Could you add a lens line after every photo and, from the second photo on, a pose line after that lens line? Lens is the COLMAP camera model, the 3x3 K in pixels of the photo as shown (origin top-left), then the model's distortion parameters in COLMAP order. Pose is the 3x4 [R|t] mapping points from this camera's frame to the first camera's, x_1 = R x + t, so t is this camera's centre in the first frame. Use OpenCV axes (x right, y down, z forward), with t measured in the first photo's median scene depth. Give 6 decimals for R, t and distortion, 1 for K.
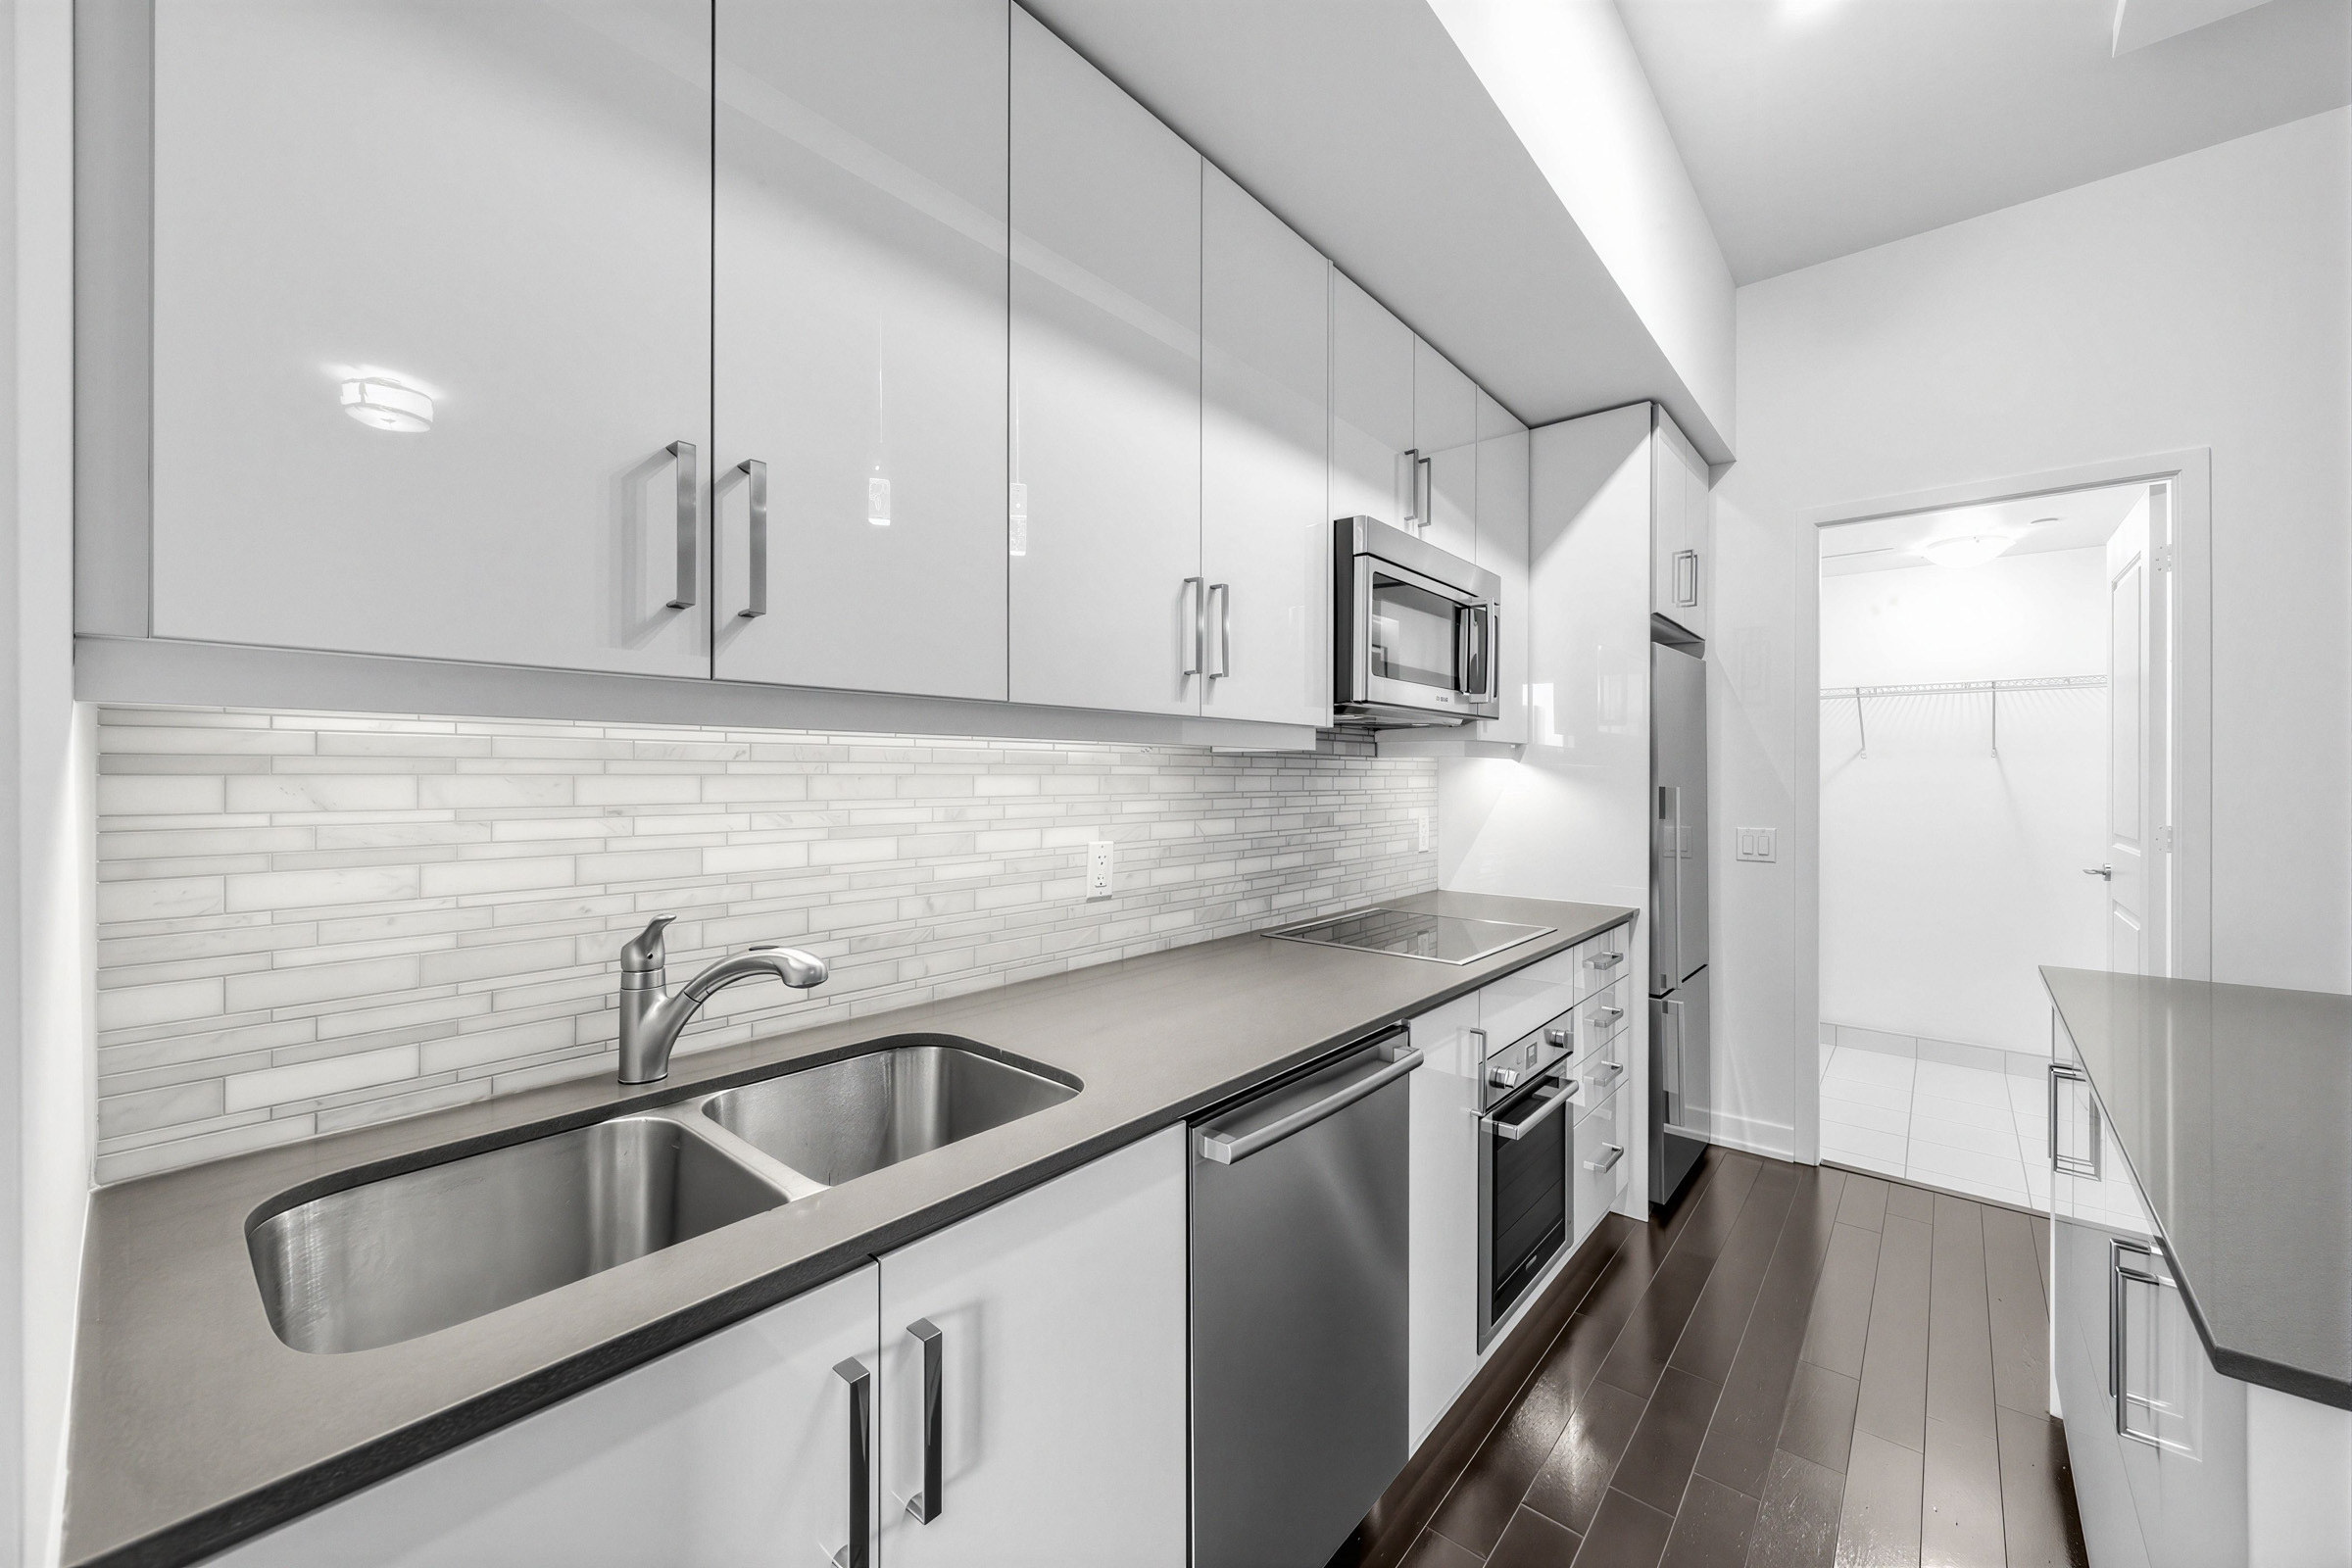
lens RADIAL K [[901.4, 0, 1177.5], [0, 901.4, 773.9], [0, 0, 1]] dist [0.000376, 0.000078]
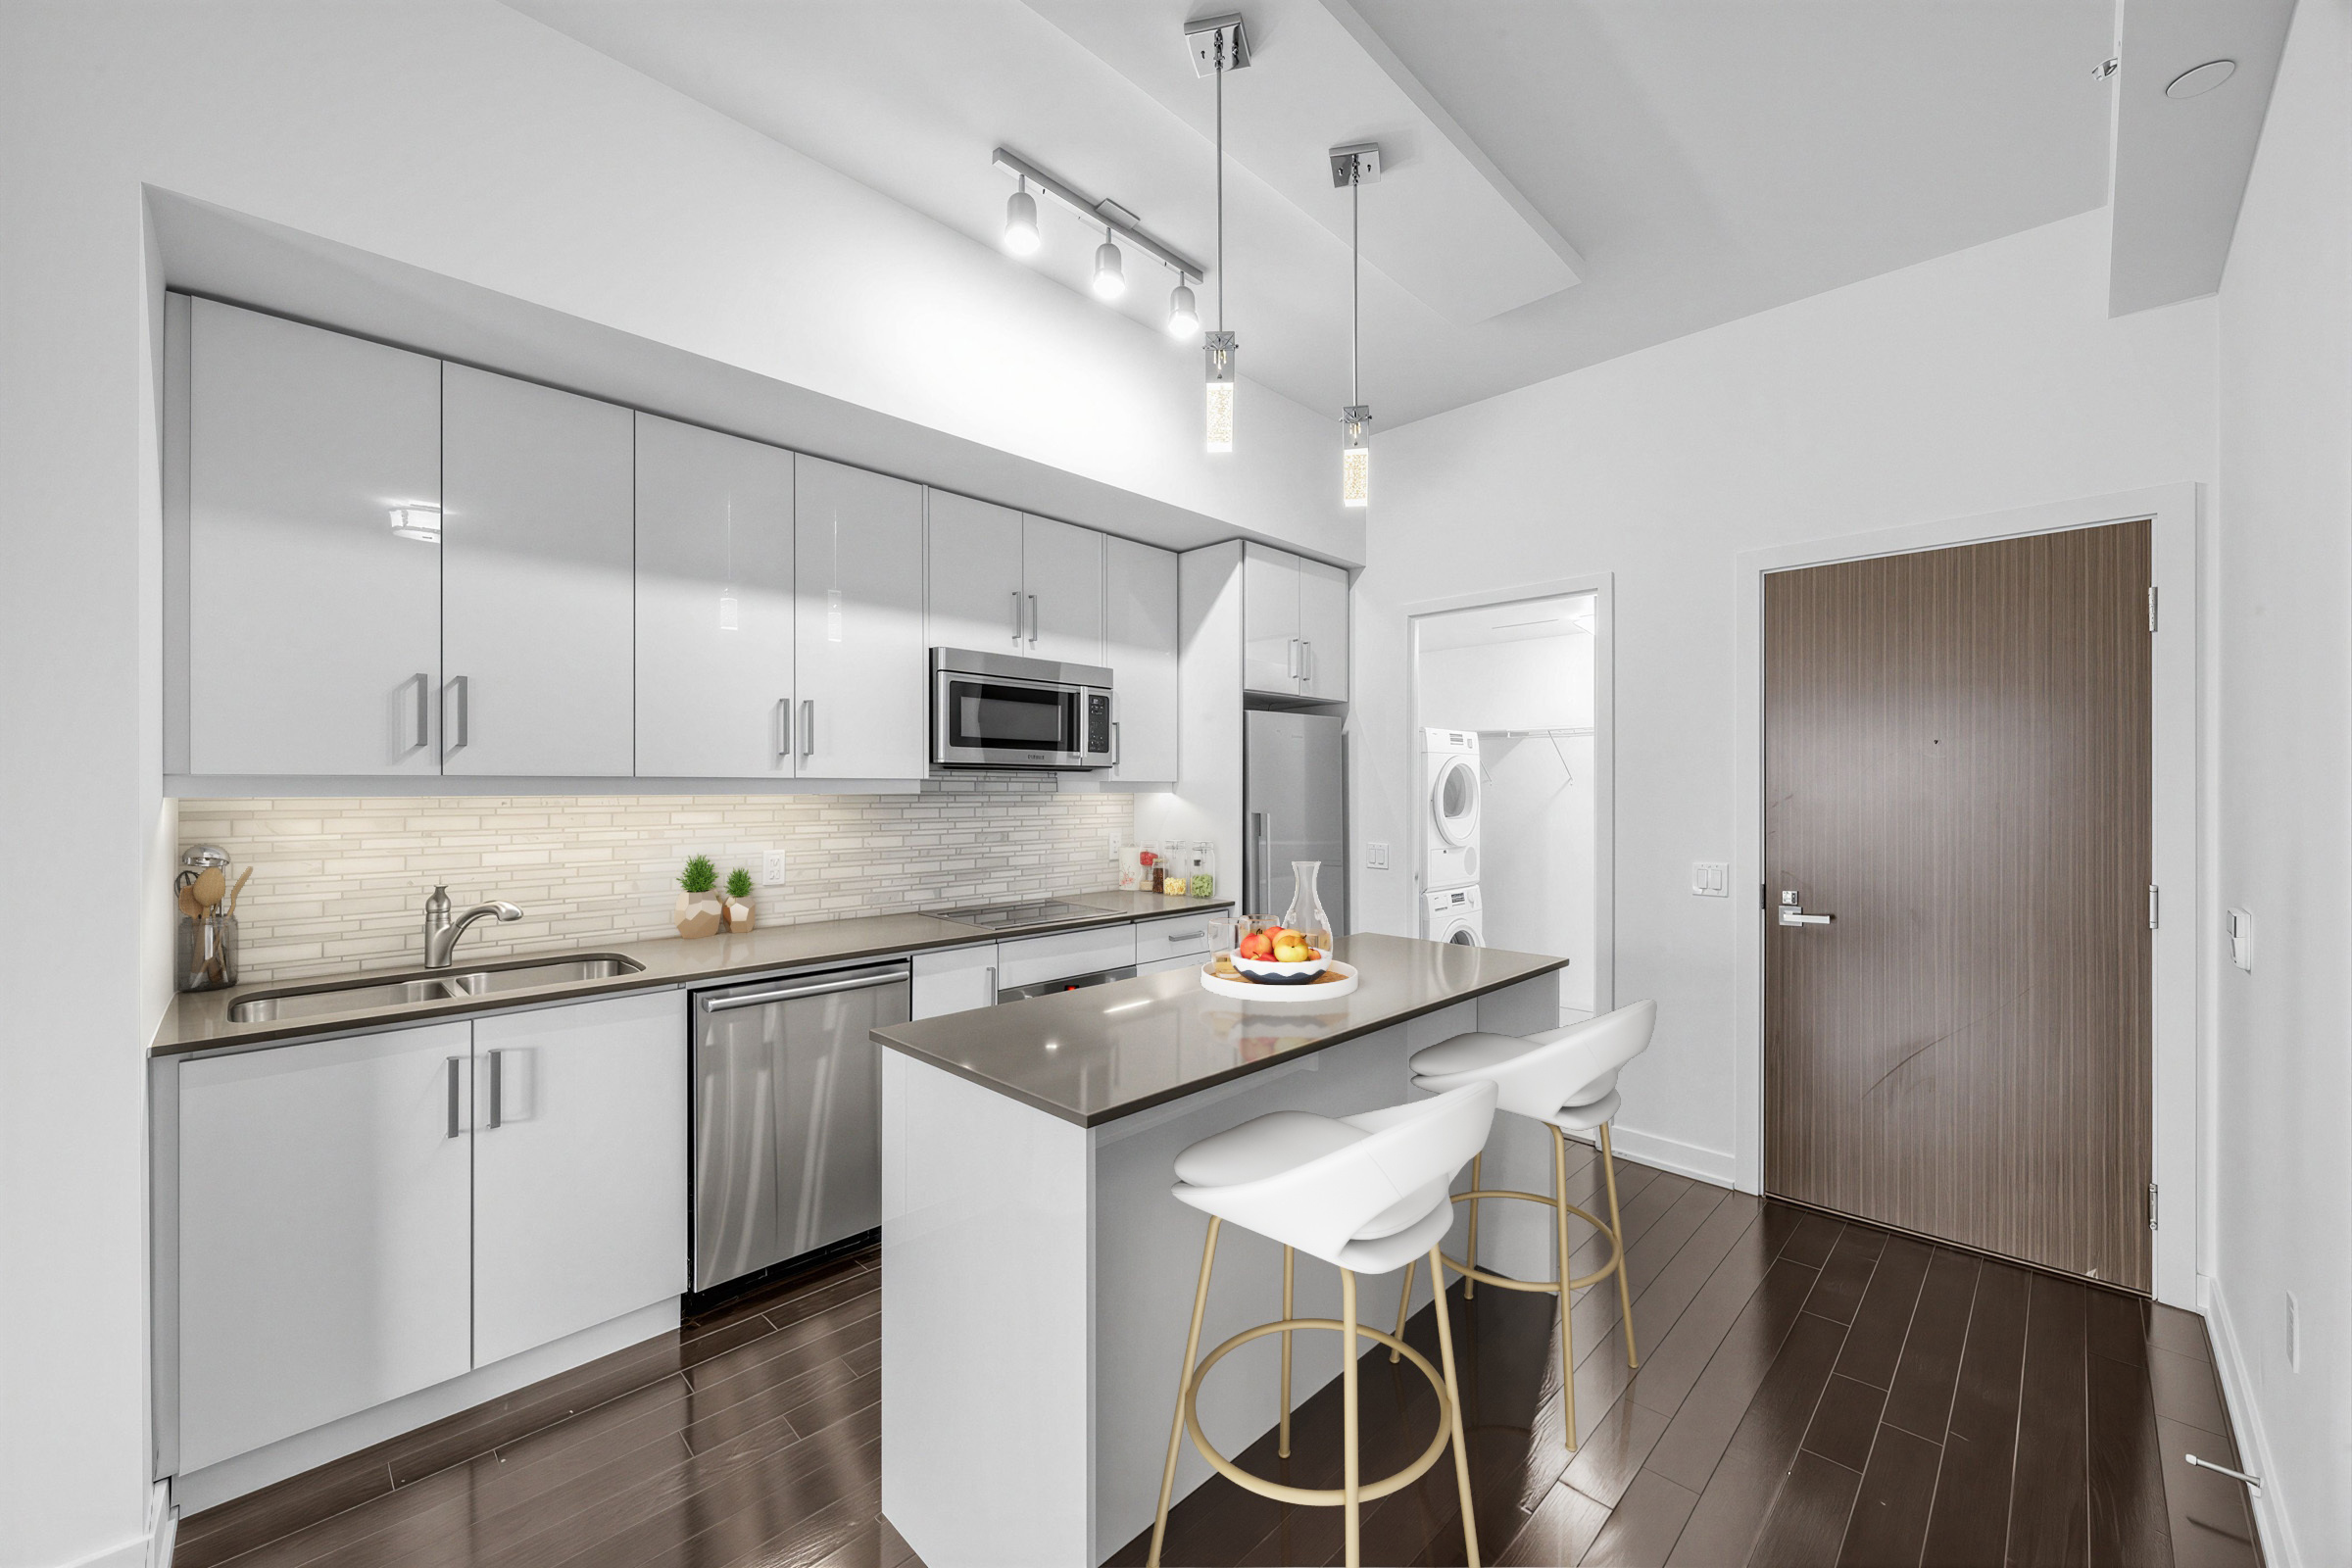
lens RADIAL K [[904.9, 0, 1197.5], [0, 904.9, 782.8], [0, 0, 1]] dist [0.000892, 0.000145]
pose [[0.997815, -0.002099, -0.066042, 0.810363], [0.001821, 0.999989, -0.004280, -0.040966], [0.066050, 0.004151, 0.997808, -0.599959]]
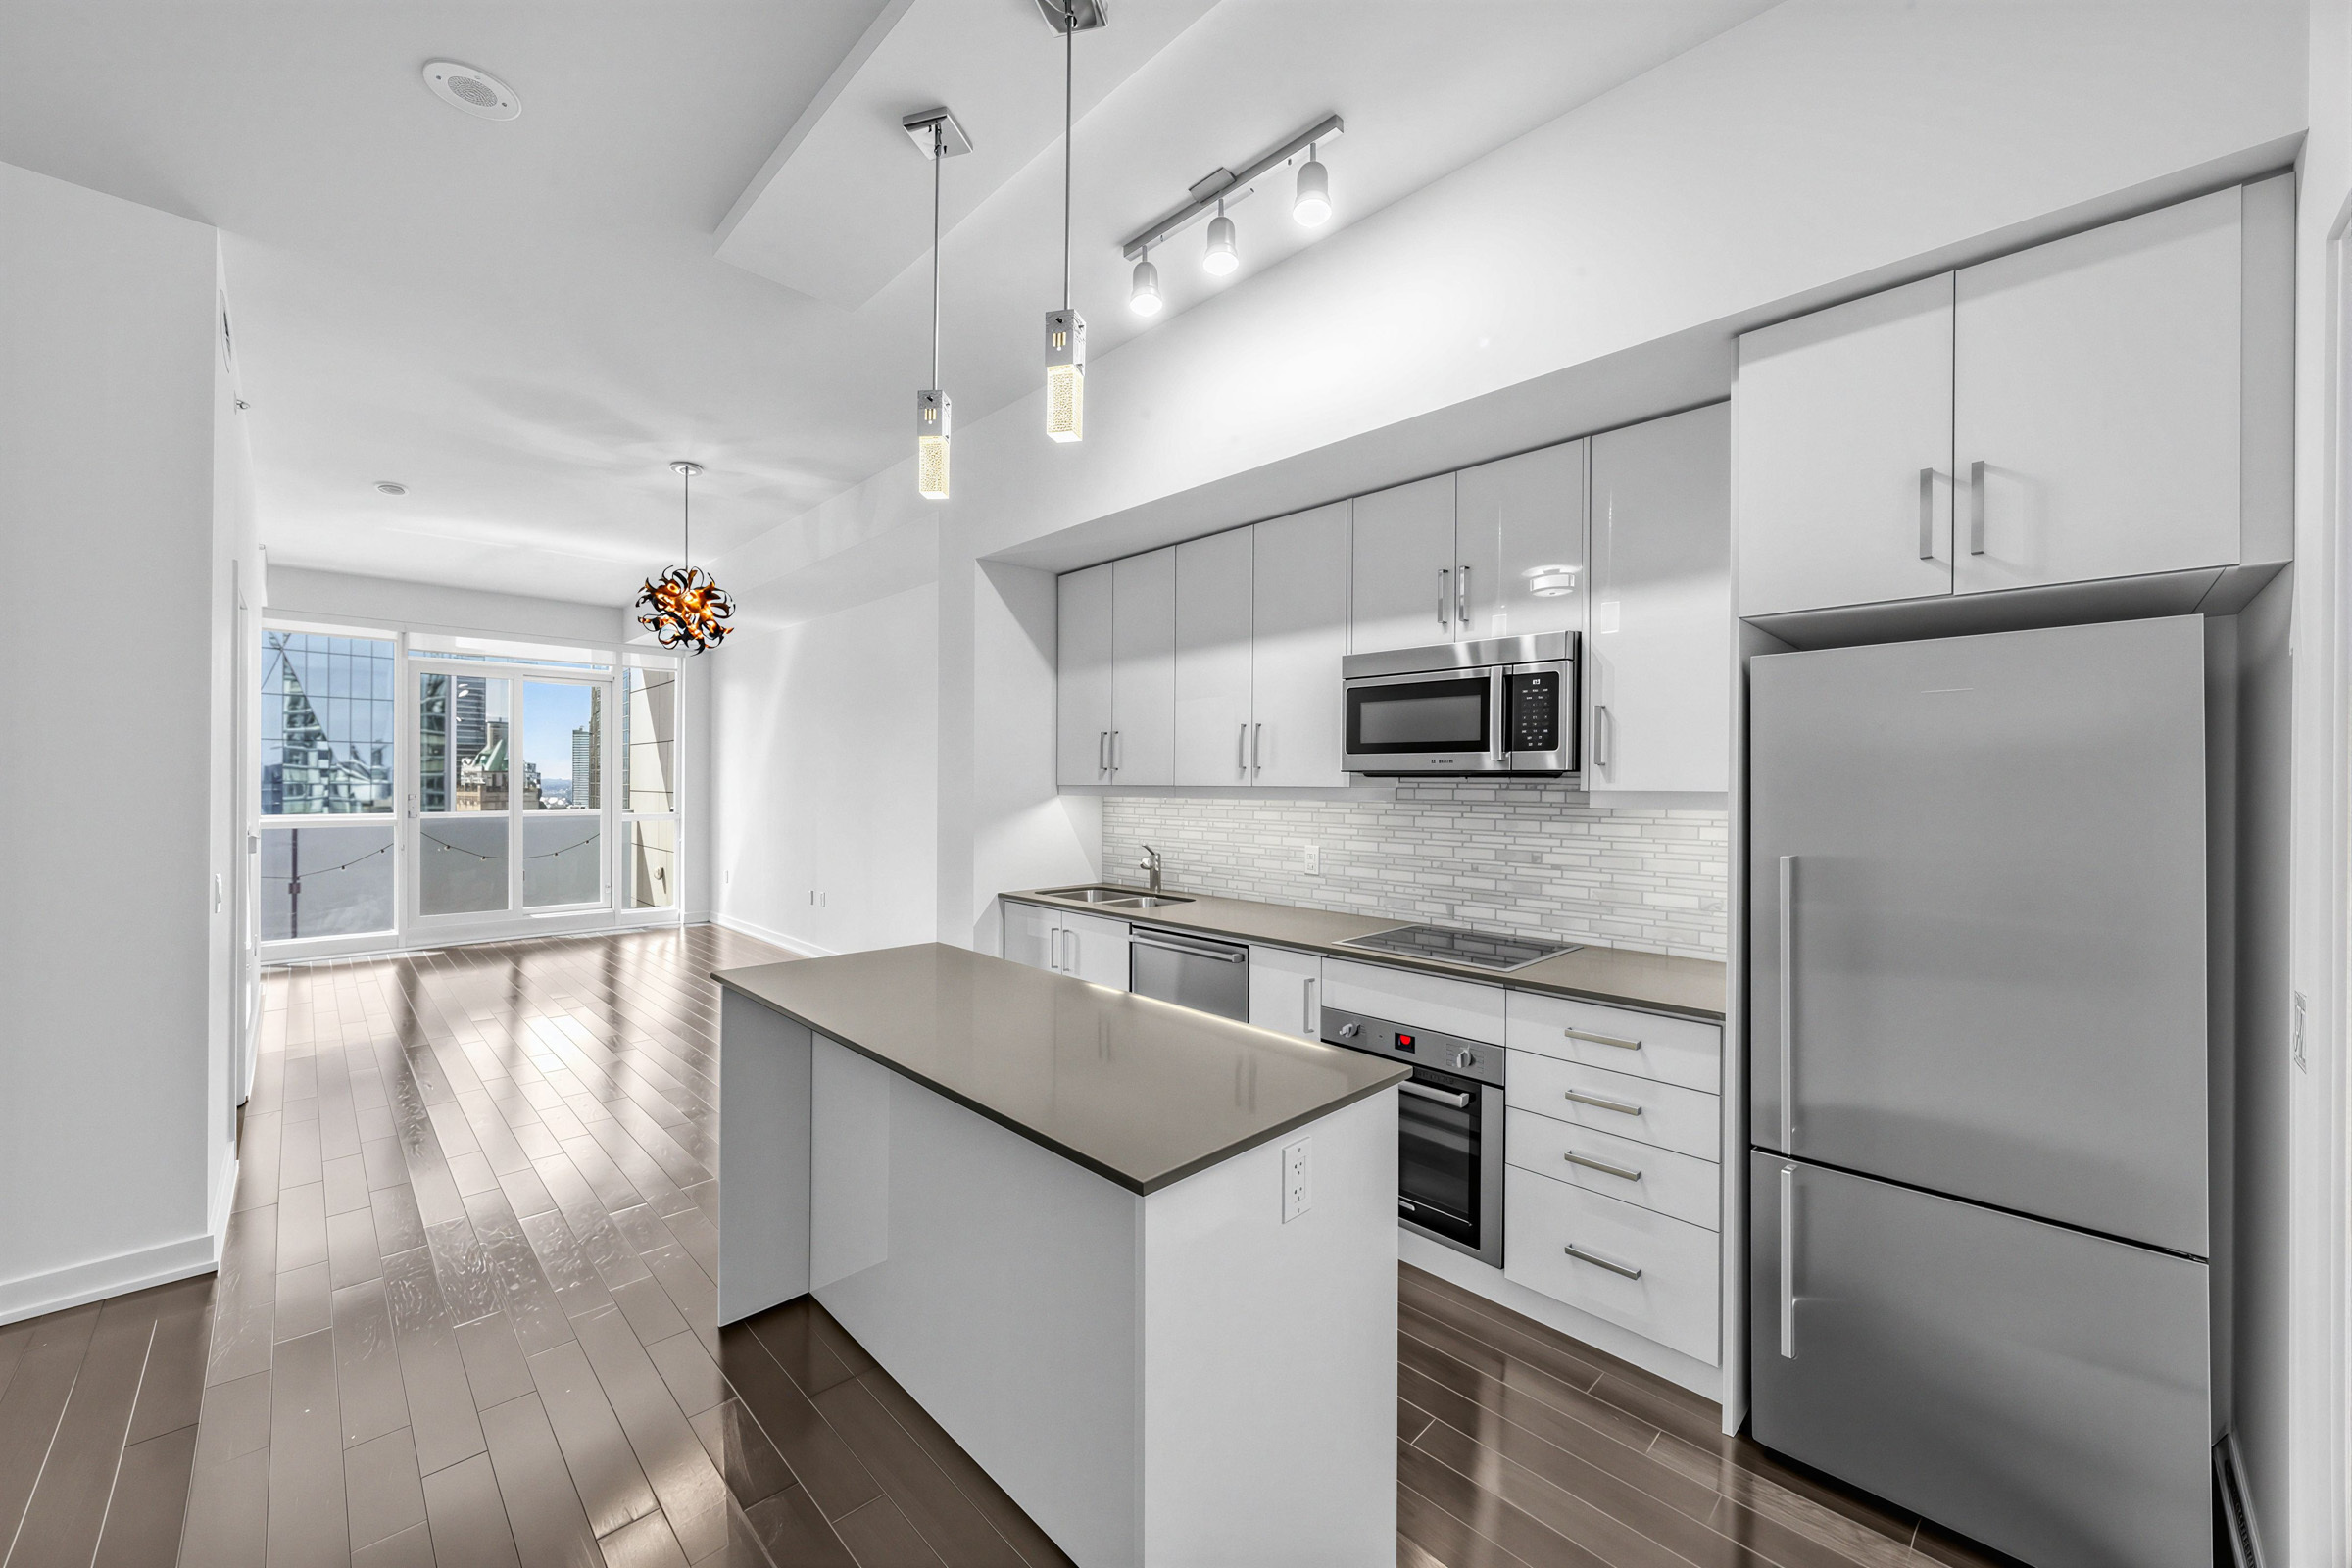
lens RADIAL K [[891.2, 0, 1176.0], [0, 891.2, 784.0], [0, 0, 1]] dist [-0.000268, -0.000050]
pose [[-0.085013, -0.000849, -0.996380, 1.925215], [-0.004228, 0.999991, -0.000491, -0.059784], [0.996371, 0.004171, -0.085015, 0.896499]]
